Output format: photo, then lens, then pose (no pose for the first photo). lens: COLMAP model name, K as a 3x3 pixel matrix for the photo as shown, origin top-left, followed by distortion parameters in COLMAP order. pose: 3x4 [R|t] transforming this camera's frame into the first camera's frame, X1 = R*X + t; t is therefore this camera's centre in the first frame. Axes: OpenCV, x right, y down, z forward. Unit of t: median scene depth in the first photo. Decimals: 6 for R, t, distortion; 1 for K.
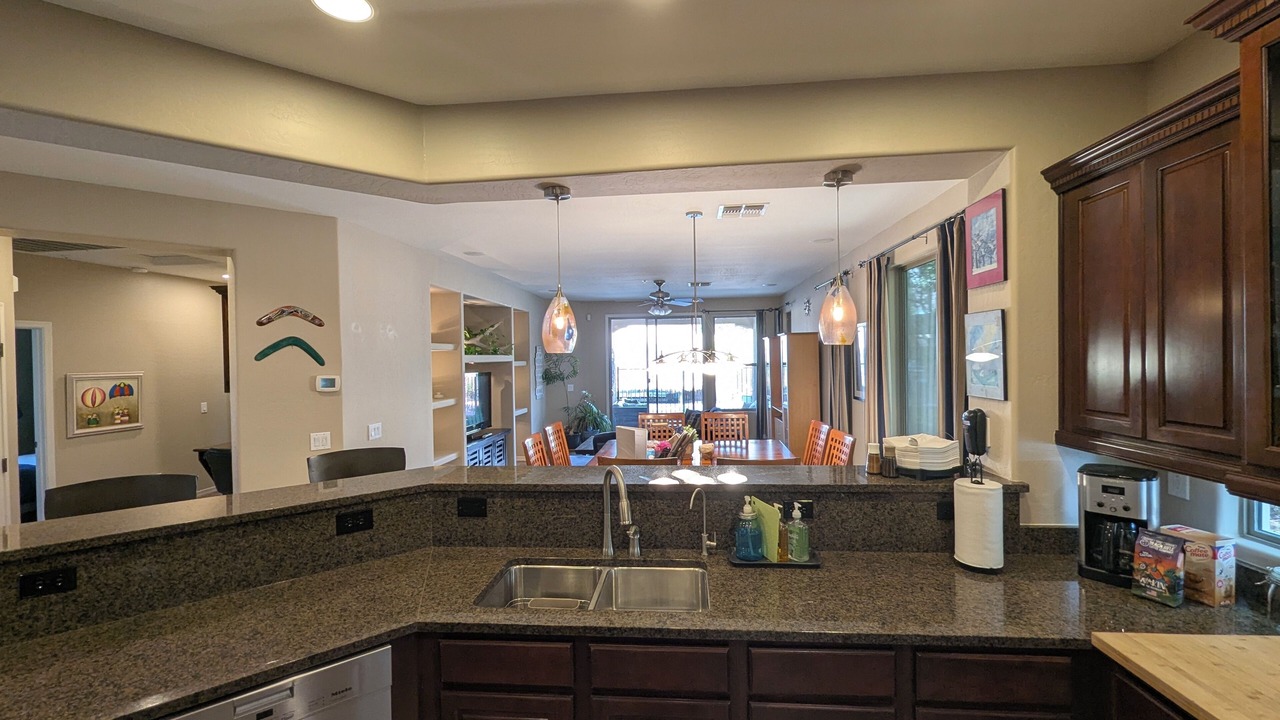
lens RADIAL K [[532.9, 0, 643.6], [0, 532.9, 364.1], [0, 0, 1]] dist [0.000023, 0.000091]
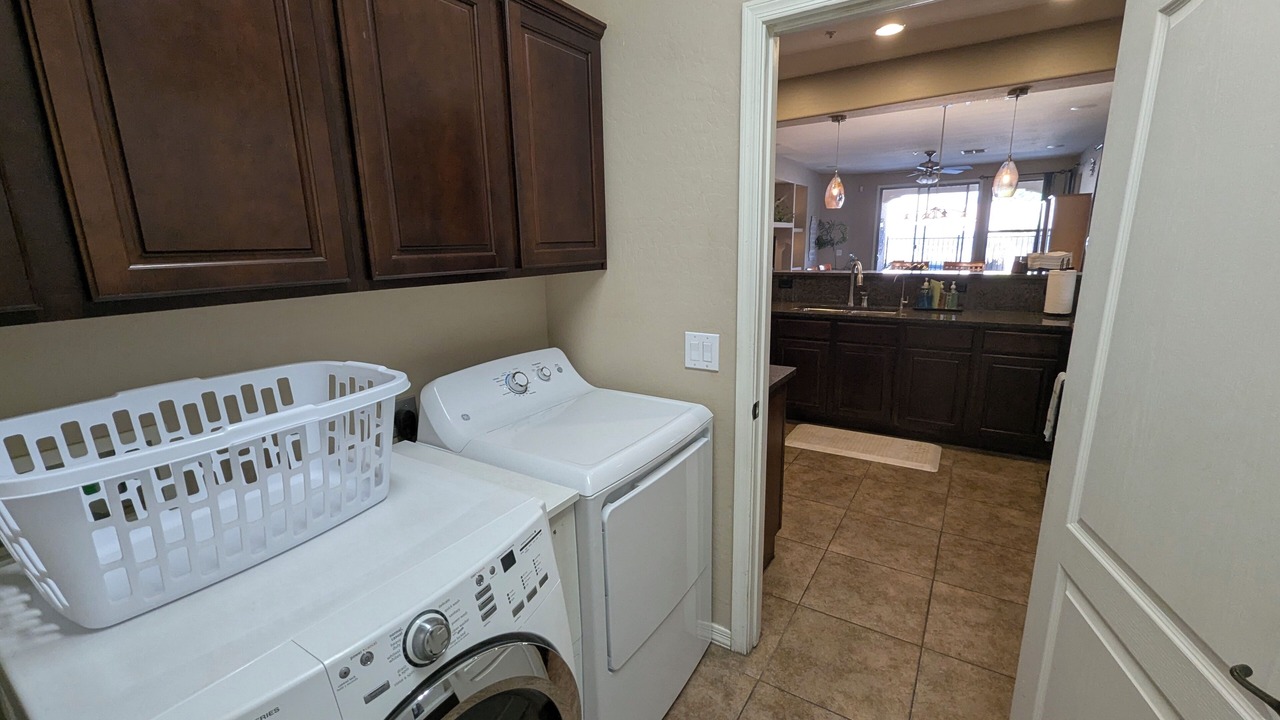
lens RADIAL K [[532.9, 0, 643.6], [0, 532.9, 364.1], [0, 0, 1]] dist [0.000023, 0.000091]
pose [[0.885198, 0.101455, -0.454017, 0.049986], [0.001352, 0.975365, 0.220591, 0.031096], [0.465212, -0.195881, 0.863254, -0.330205]]
